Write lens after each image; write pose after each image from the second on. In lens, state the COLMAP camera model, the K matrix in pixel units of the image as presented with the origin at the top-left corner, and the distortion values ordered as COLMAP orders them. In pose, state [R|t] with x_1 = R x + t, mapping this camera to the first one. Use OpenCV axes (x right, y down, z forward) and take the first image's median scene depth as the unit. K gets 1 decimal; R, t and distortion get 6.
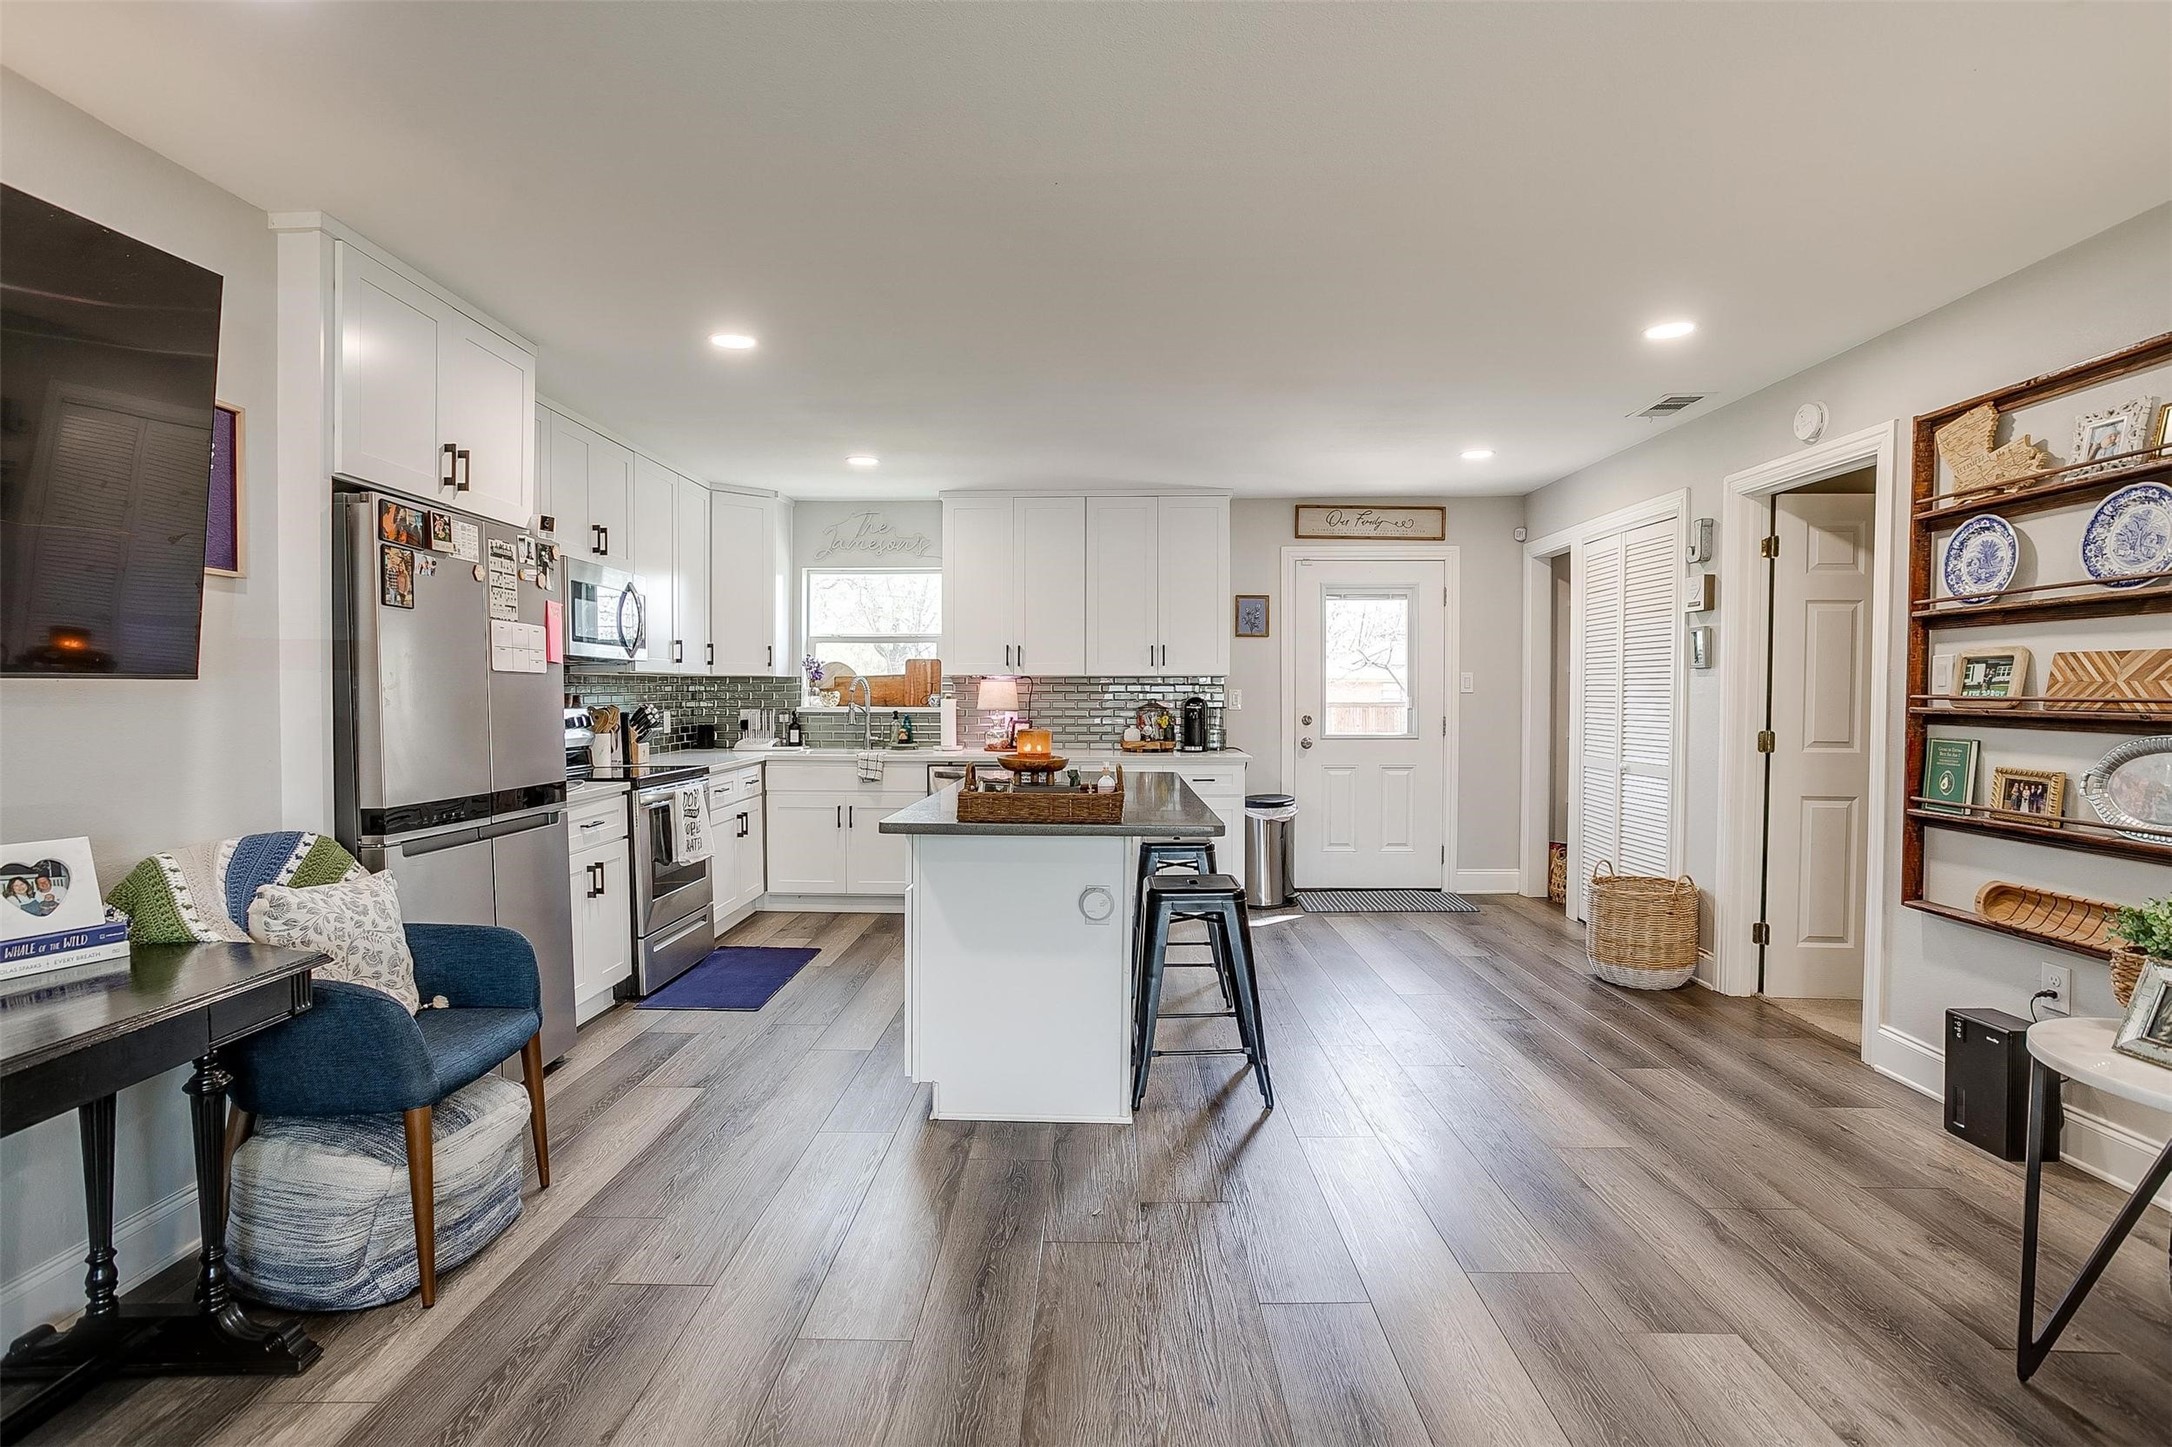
lens RADIAL K [[1042.3, 0, 1081.5], [0, 1042.3, 719.9], [0, 0, 1]] dist [-0.000414, 0.000807]
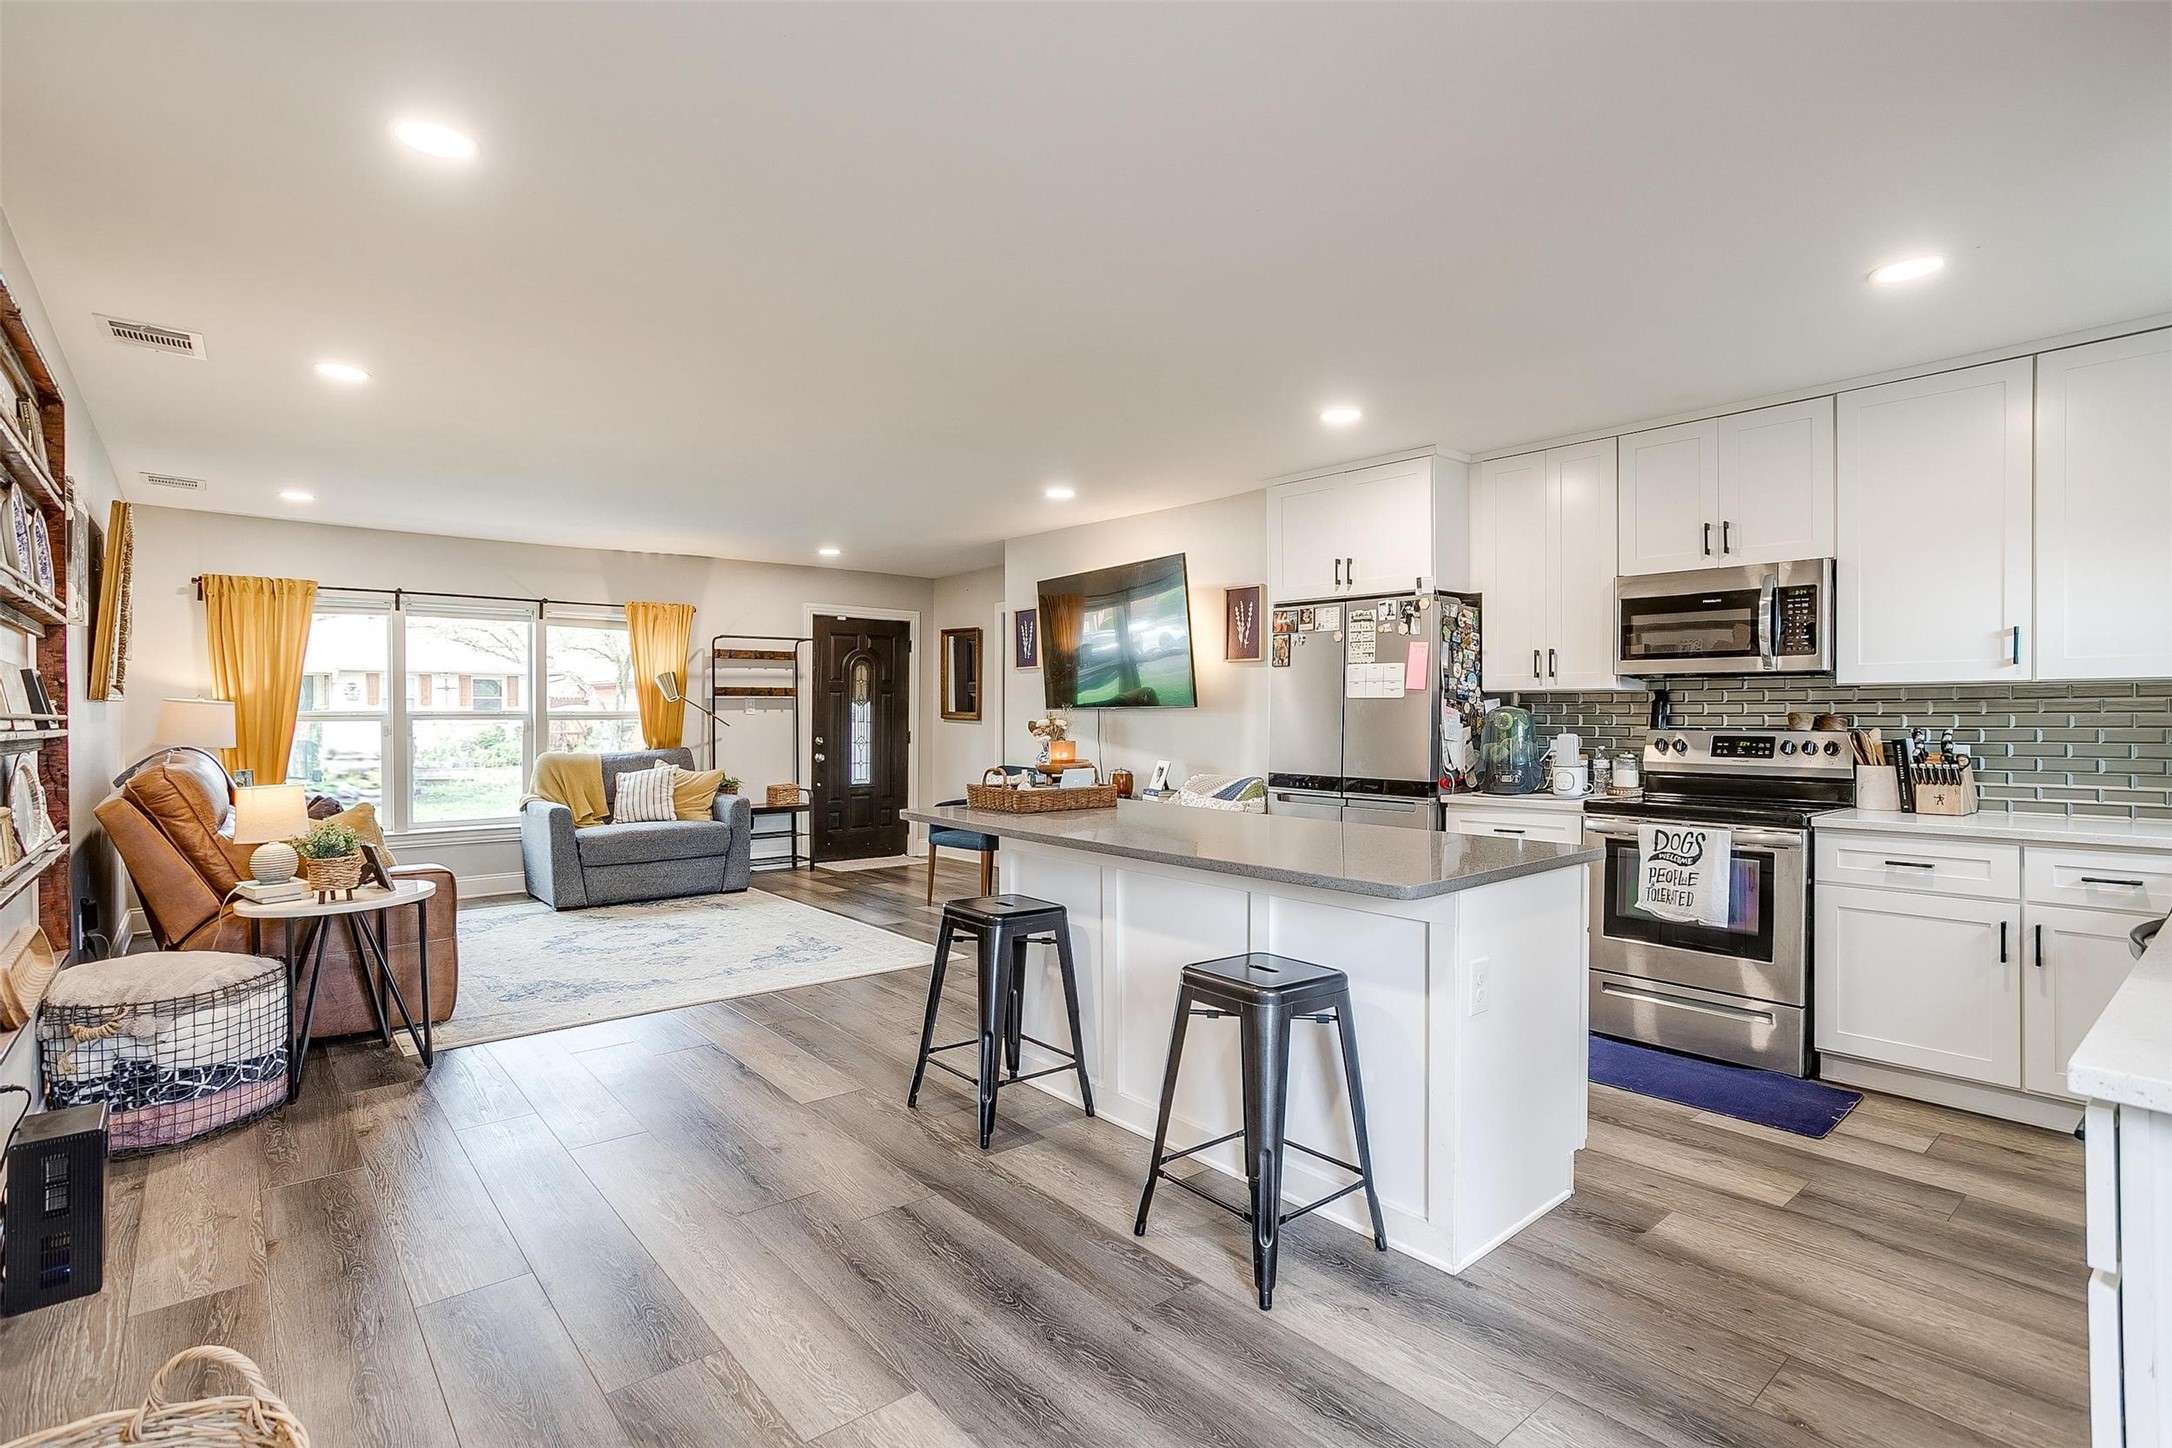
lens RADIAL K [[1042.3, 0, 1081.1], [0, 1042.3, 716.7], [0, 0, 1]] dist [-0.000414, 0.000807]
pose [[-0.751598, 0.004932, -0.659603, 0.743123], [-0.016596, 0.999514, 0.026384, -0.053678], [0.659413, 0.030777, -0.751151, 1.898154]]
